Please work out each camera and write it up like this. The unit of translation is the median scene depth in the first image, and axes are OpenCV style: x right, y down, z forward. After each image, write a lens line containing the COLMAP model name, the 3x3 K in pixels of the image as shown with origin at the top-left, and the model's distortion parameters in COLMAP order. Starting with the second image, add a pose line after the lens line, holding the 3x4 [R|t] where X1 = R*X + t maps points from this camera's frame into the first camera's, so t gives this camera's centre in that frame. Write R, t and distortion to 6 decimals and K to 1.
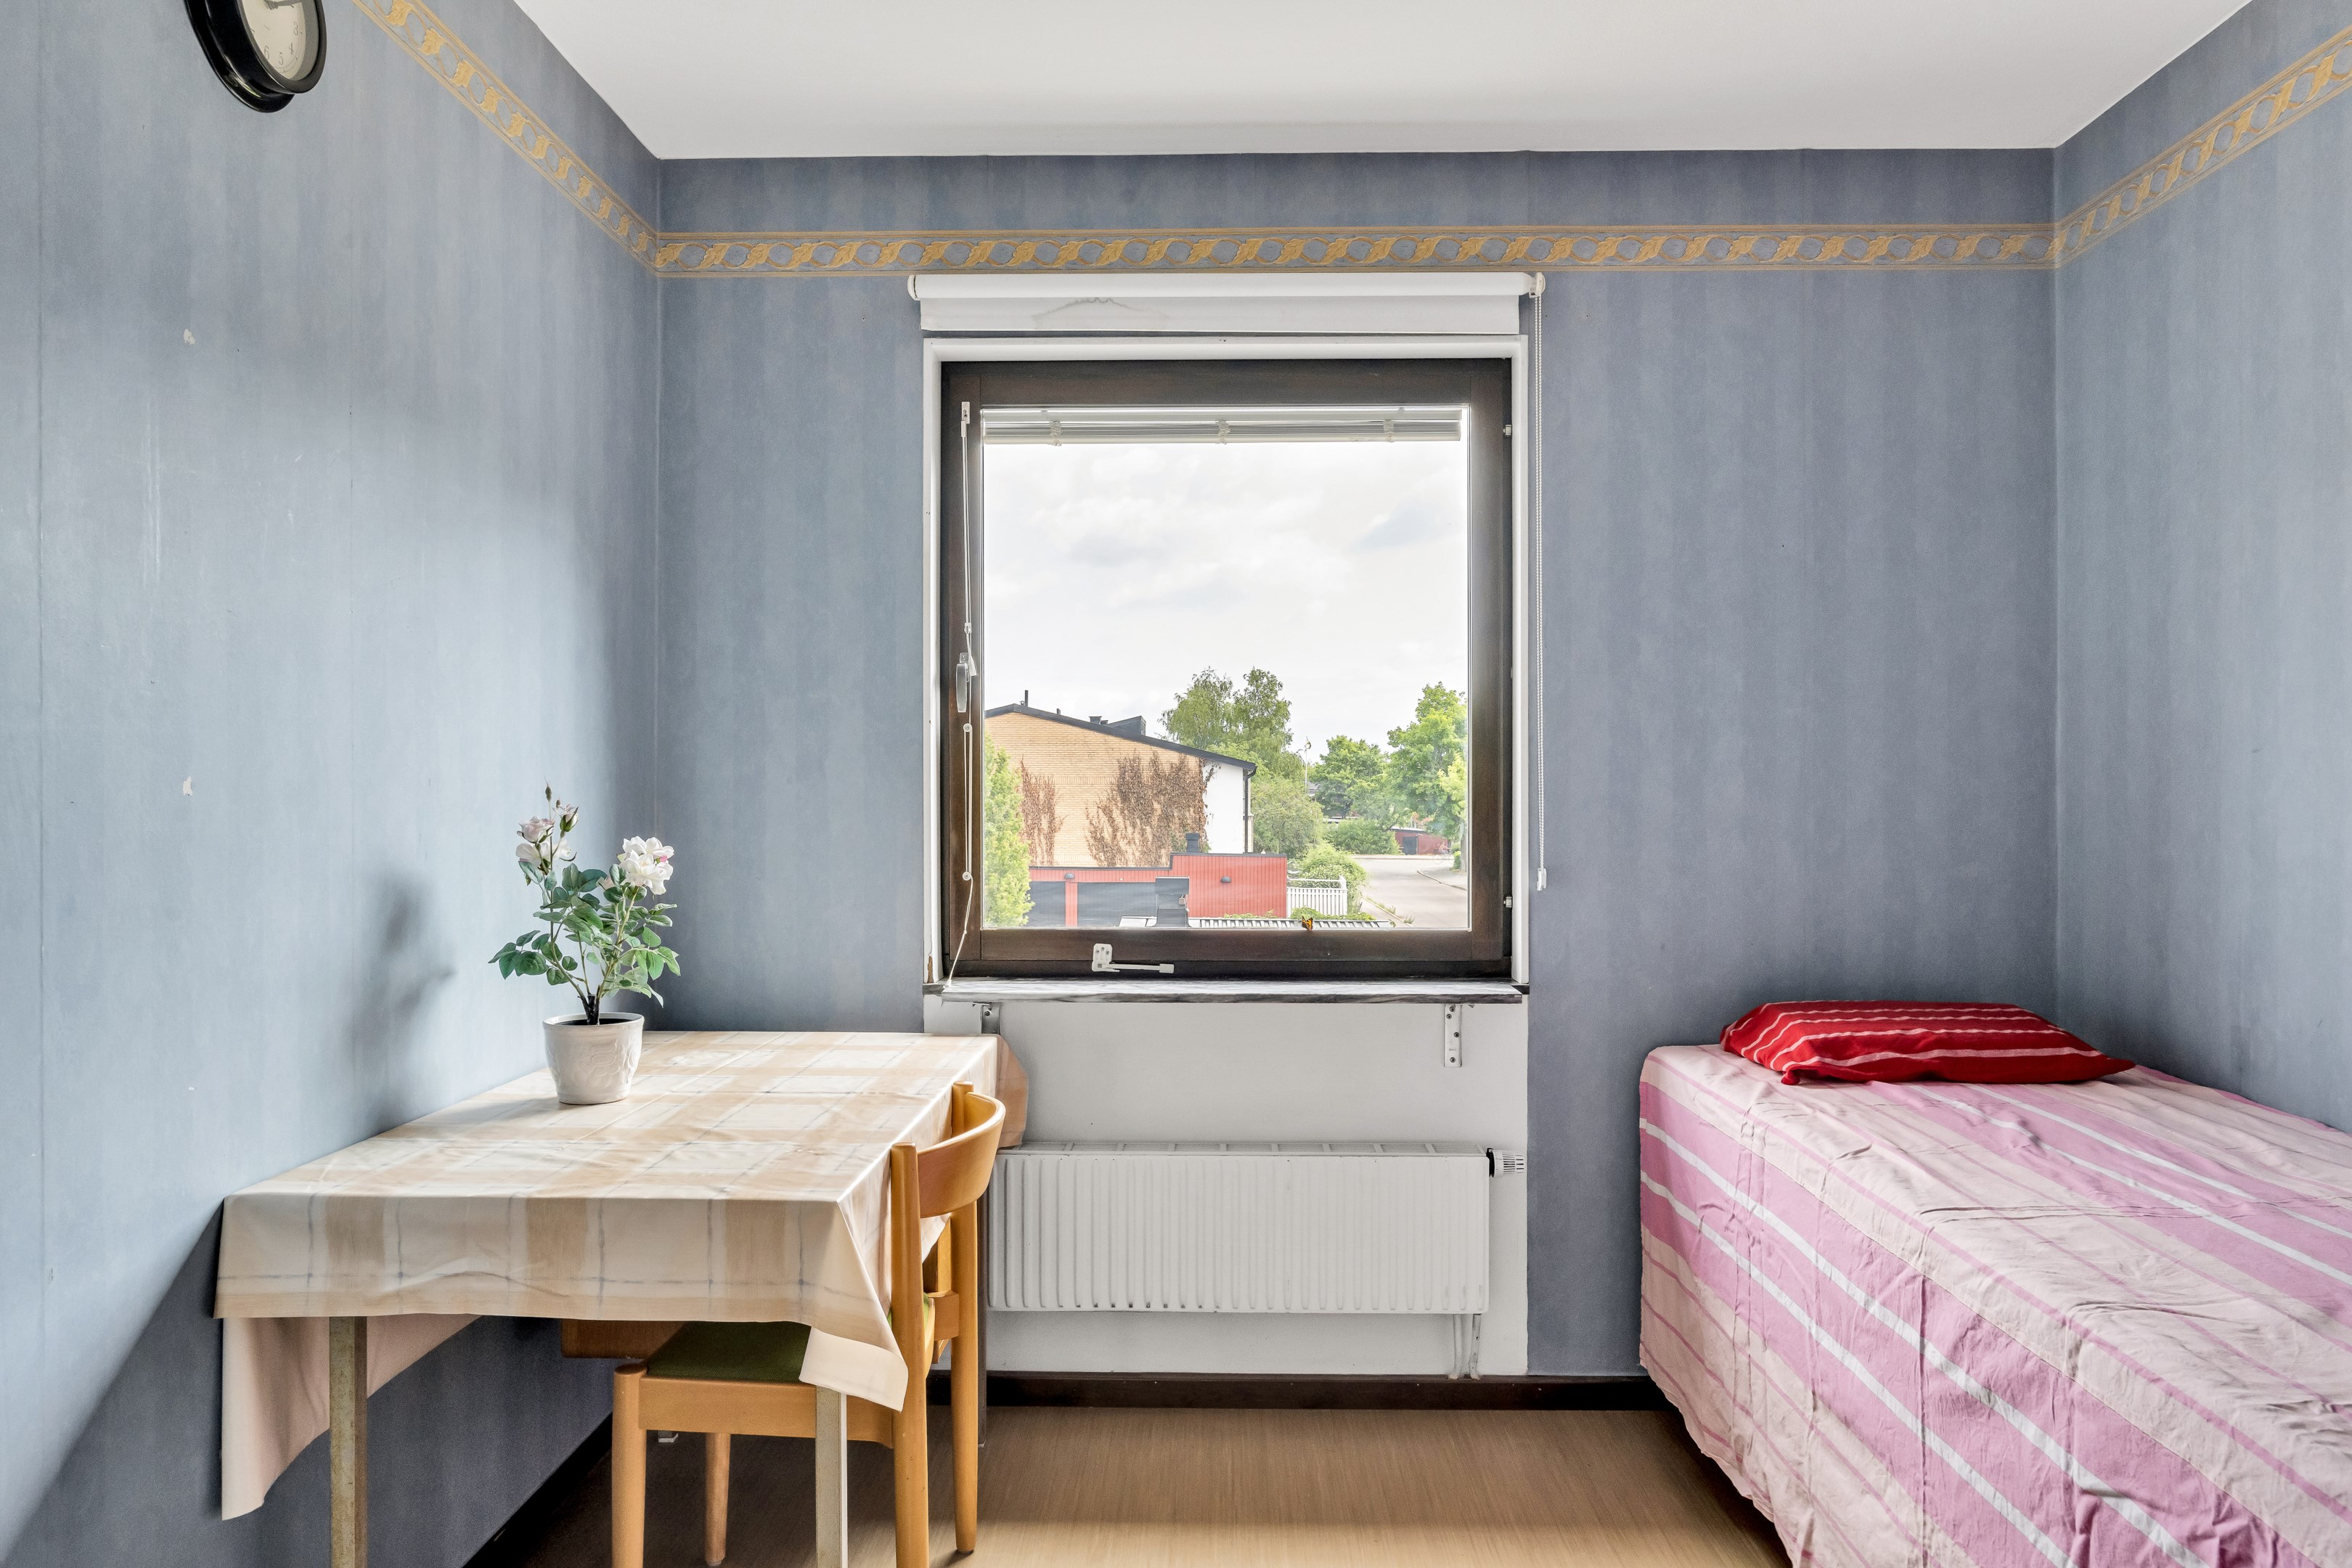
lens RADIAL K [[1550.0, 0, 1177.2], [0, 1550.0, 793.9], [0, 0, 1]] dist [-0.012108, 0.006662]
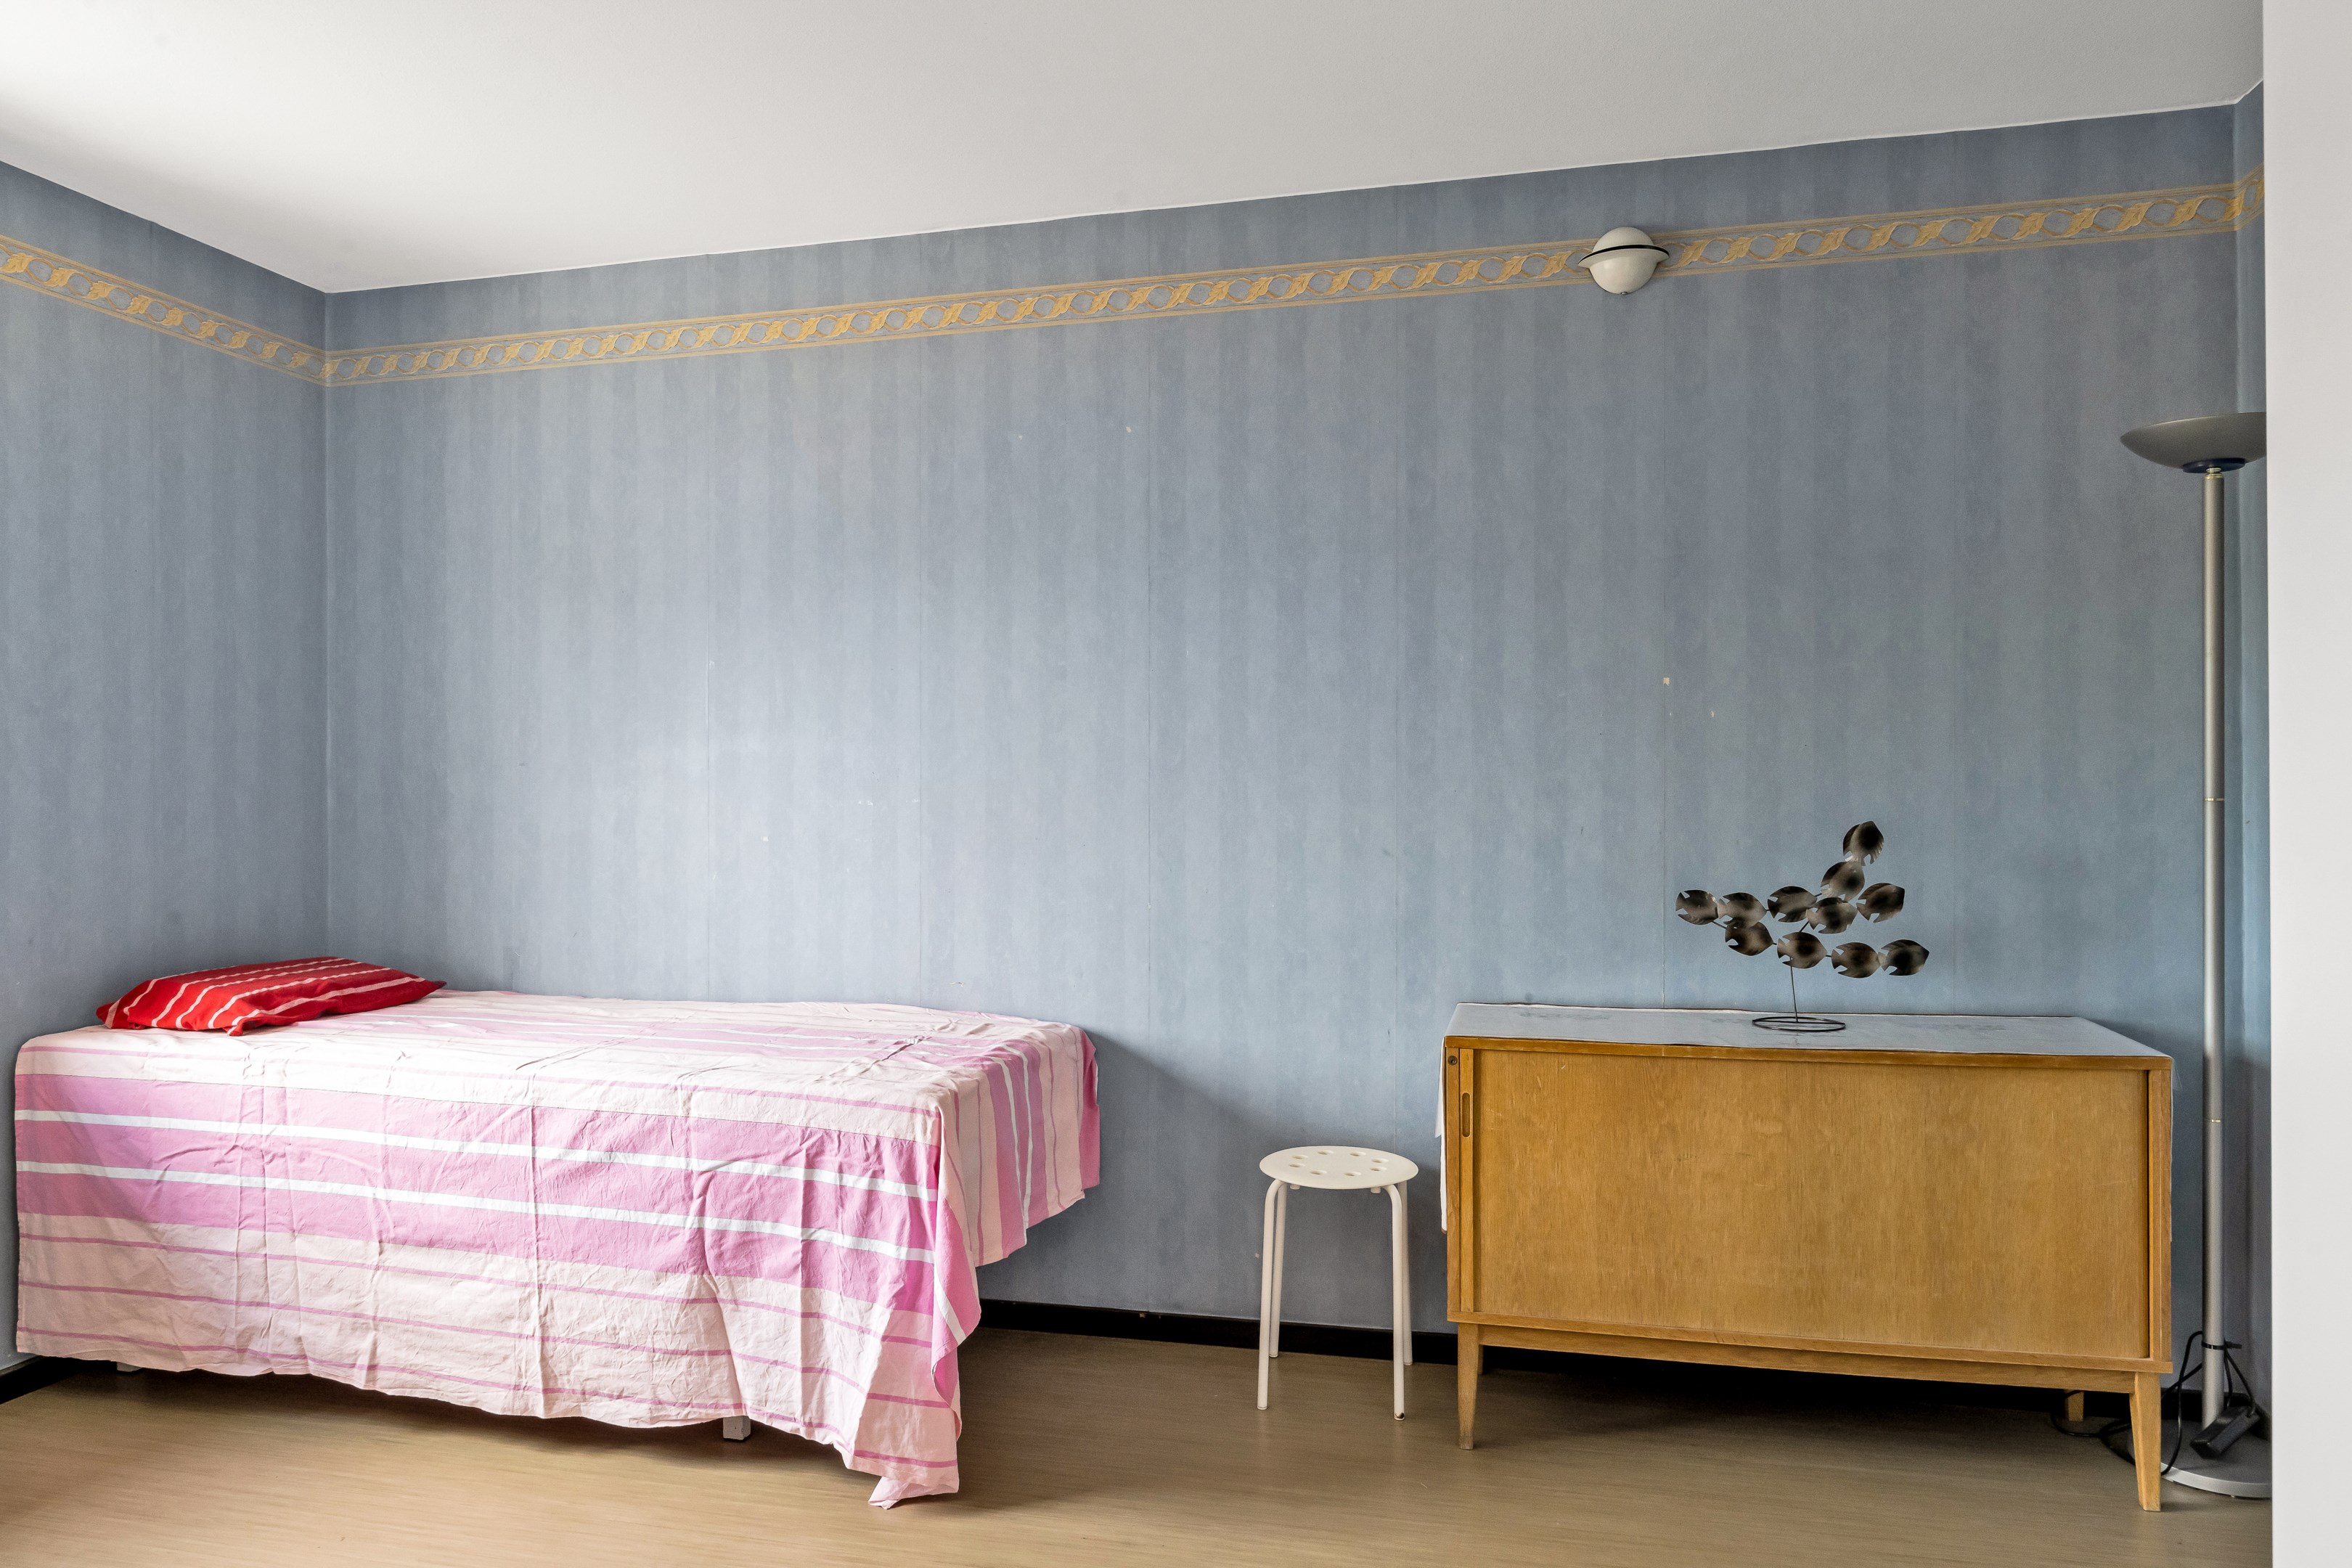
lens RADIAL K [[1615.9, 0, 1174.1], [0, 1615.9, 786.2], [0, 0, 1]] dist [-0.000409, -0.002753]
pose [[0.200288, 0.005427, 0.979722, -0.949238], [0.005245, 0.999964, -0.006611, 0.009958], [-0.979723, 0.006463, 0.200253, 0.057978]]
